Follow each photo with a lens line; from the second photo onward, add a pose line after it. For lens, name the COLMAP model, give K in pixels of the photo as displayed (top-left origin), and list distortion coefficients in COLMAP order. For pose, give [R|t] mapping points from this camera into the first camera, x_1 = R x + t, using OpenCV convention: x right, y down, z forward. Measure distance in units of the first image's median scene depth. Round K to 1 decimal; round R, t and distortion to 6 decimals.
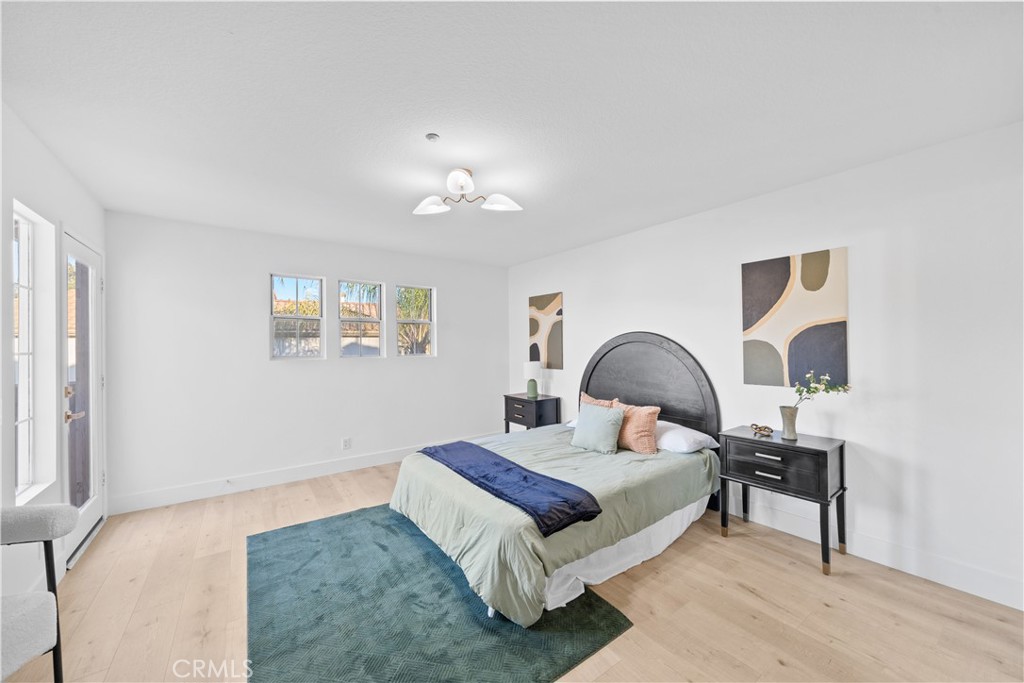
lens RADIAL K [[396.8, 0, 518.6], [0, 396.8, 342.7], [0, 0, 1]] dist [-0.002525, -0.000178]
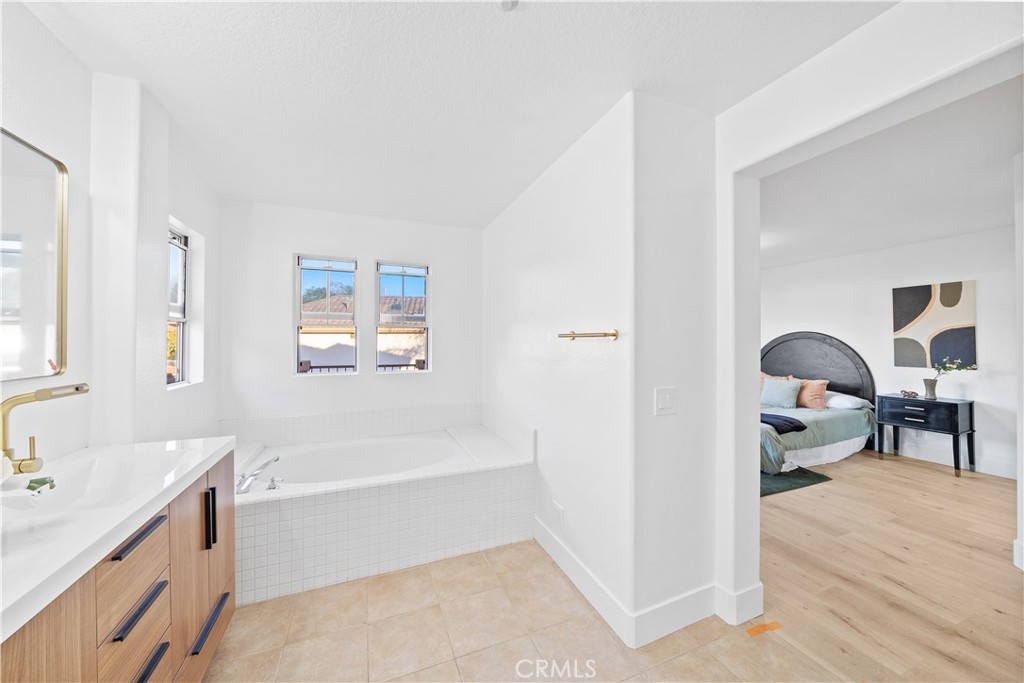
lens RADIAL K [[348.7, 0, 533.5], [0, 348.7, 336.1], [0, 0, 1]] dist [-0.003722, 0.000100]
pose [[0.964657, -0.001216, -0.263505, -0.493772], [0.000226, 0.999993, -0.003788, -0.010141], [0.263508, 0.003595, 0.964651, -0.773158]]
